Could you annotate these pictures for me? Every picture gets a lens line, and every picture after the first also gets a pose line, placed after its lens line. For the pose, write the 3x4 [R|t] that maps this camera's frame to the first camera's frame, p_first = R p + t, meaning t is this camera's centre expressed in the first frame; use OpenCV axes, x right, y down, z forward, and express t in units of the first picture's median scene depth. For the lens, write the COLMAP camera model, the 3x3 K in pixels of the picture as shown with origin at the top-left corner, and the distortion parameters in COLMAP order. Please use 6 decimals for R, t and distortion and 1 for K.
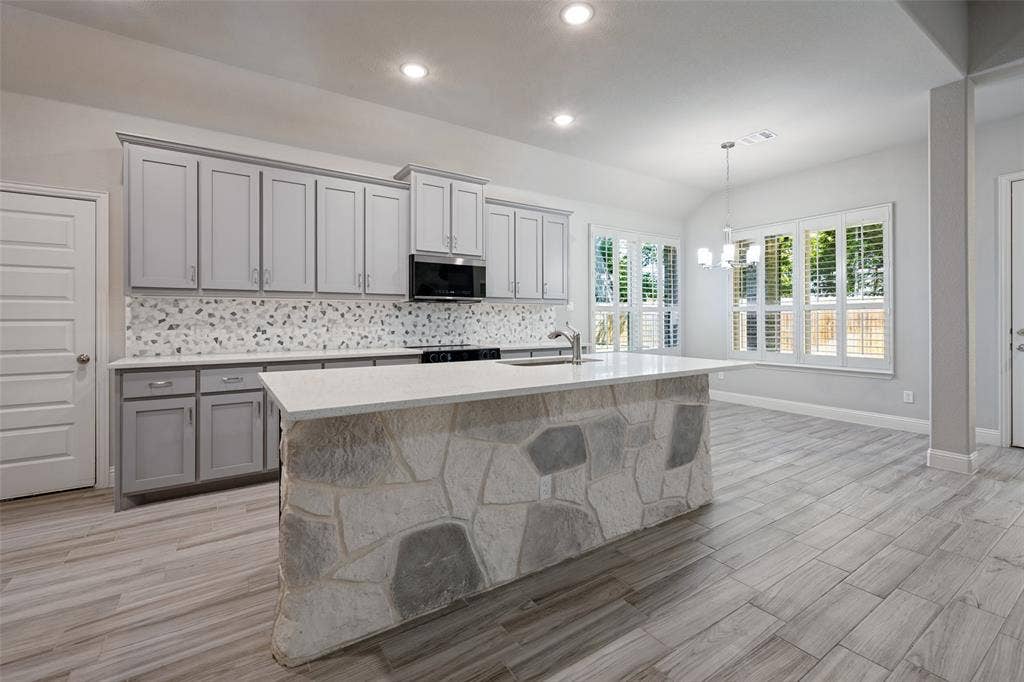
lens RADIAL K [[443.6, 0, 496.5], [0, 443.6, 321.9], [0, 0, 1]] dist [-0.004823, 0.000333]
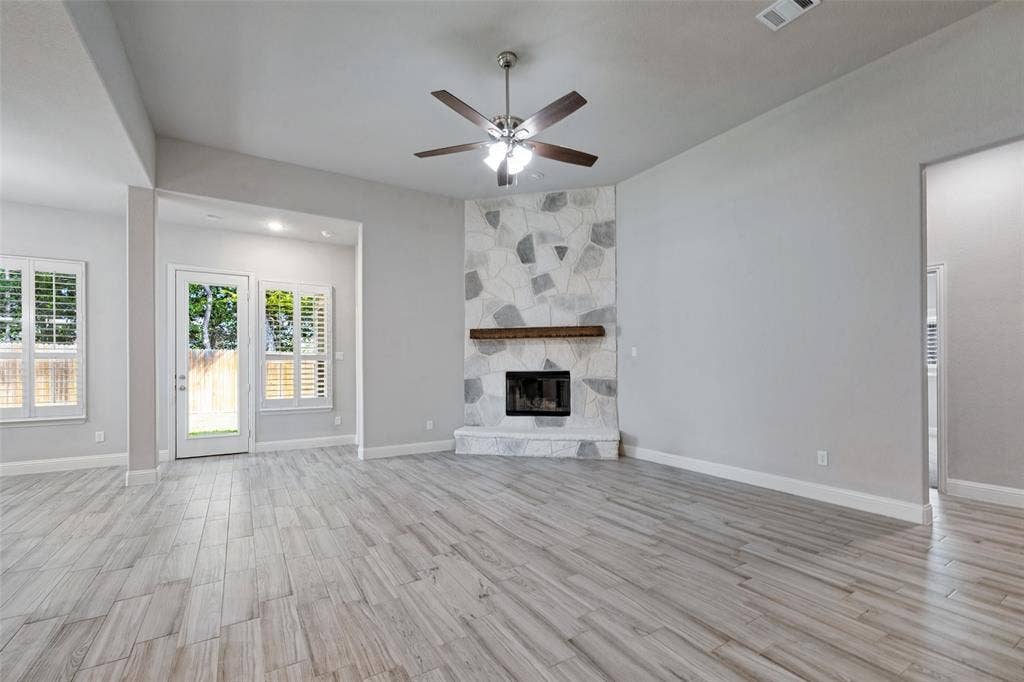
lens RADIAL K [[443.6, 0, 519.6], [0, 443.6, 363.6], [0, 0, 1]] dist [-0.004823, 0.000333]
pose [[0.013674, 0.007932, 0.999875, -0.252686], [0.009268, 0.999925, -0.008059, 0.002245], [-0.999864, 0.009377, 0.013600, -0.125180]]
